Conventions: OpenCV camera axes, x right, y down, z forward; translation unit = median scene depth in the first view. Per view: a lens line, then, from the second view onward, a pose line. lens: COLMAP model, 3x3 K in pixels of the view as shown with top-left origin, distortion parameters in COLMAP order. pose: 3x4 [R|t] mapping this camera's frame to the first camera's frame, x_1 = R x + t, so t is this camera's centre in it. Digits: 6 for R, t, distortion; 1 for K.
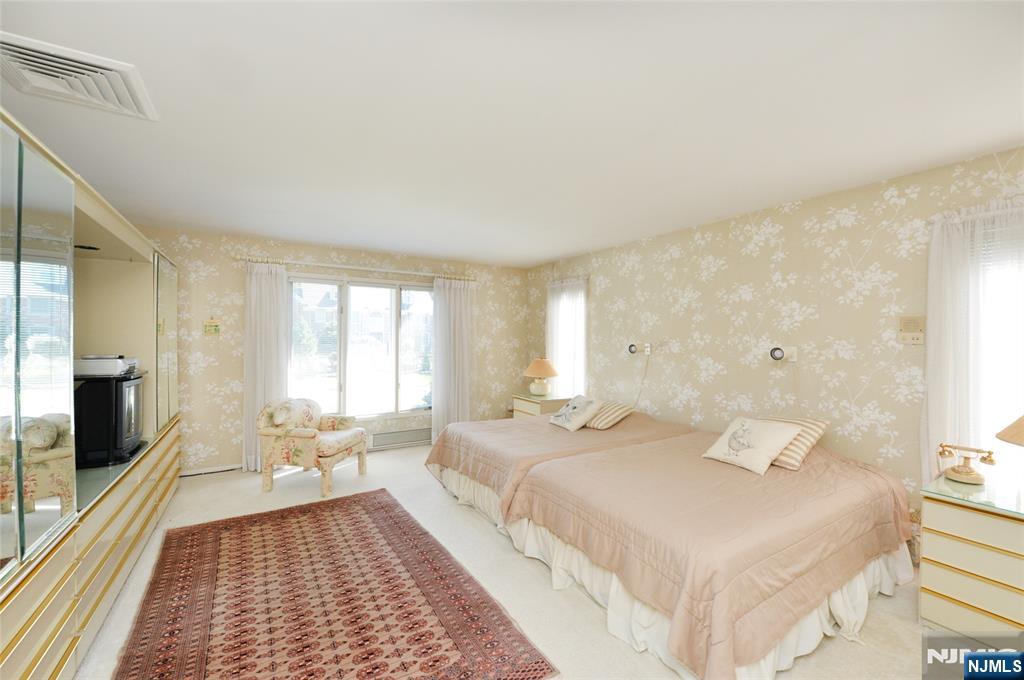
lens RADIAL K [[421.2, 0, 512.5], [0, 421.2, 340.6], [0, 0, 1]] dist [-0.008634, -0.000546]
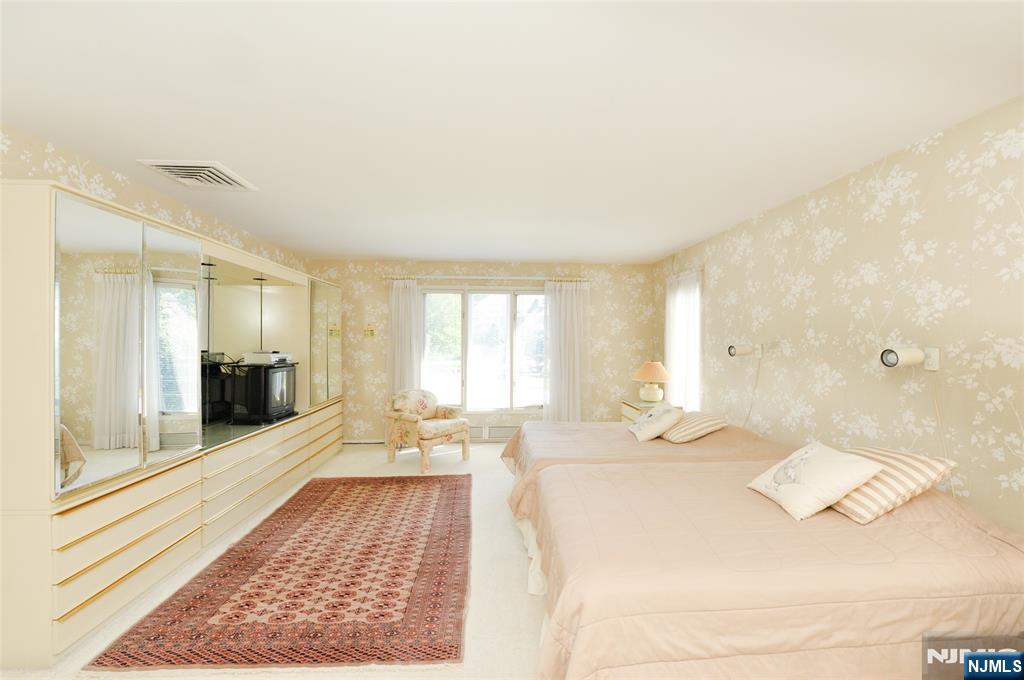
lens RADIAL K [[421.2, 0, 509.2], [0, 421.2, 339.2], [0, 0, 1]] dist [-0.008634, -0.000546]
pose [[0.877225, -0.004706, -0.480056, 0.384990], [-0.000781, 0.999937, -0.011229, 0.007656], [0.480079, 0.010225, 0.877166, 0.080536]]
